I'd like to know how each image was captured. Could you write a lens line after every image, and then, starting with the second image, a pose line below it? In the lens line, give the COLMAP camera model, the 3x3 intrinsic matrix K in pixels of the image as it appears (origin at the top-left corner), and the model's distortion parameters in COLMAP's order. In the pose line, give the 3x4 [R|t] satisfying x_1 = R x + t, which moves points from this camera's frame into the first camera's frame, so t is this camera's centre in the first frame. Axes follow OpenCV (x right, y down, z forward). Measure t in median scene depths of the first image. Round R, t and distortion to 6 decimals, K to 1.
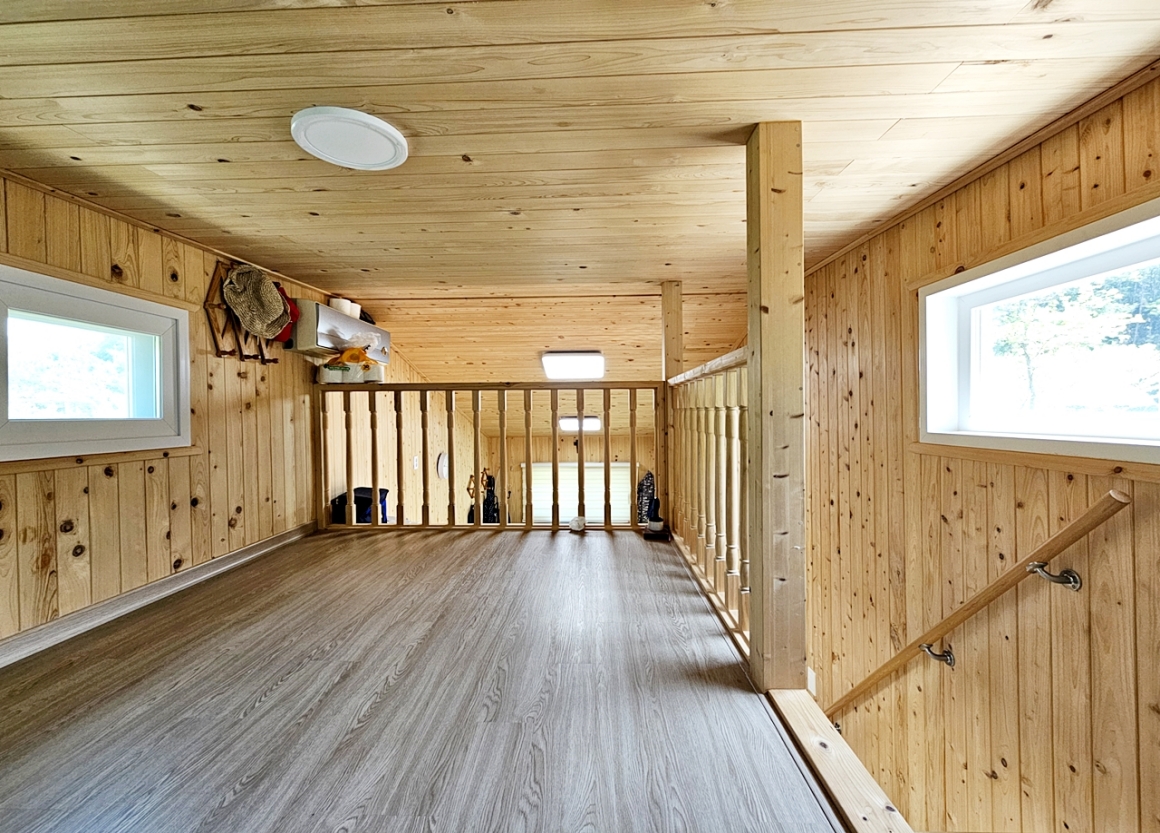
lens RADIAL K [[475.1, 0, 582.3], [0, 475.1, 412.0], [0, 0, 1]] dist [-0.003473, 0.000728]
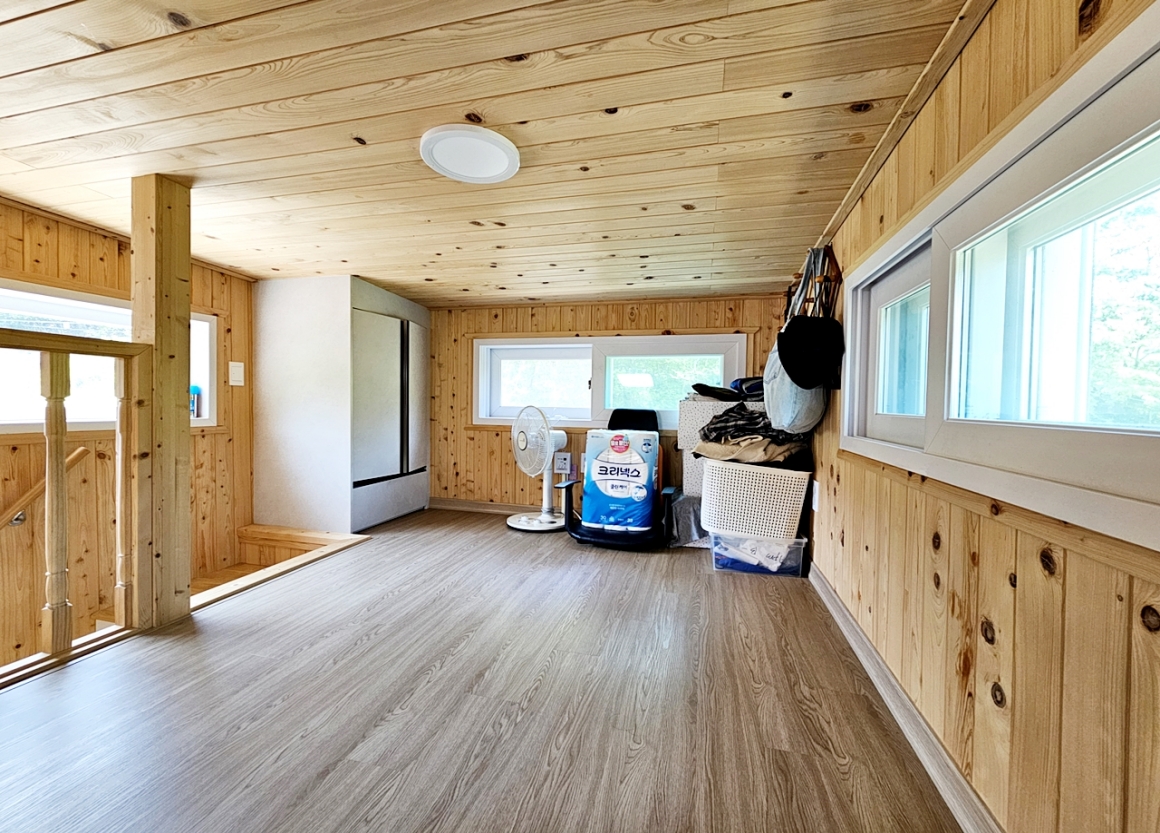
lens RADIAL K [[475.1, 0, 584.9], [0, 475.1, 419.6], [0, 0, 1]] dist [-0.003473, 0.000728]
pose [[-0.976813, -0.010363, 0.213846, -0.733897], [-0.003998, 0.999537, 0.030177, -0.001014], [-0.214059, 0.028622, -0.976401, 1.518319]]
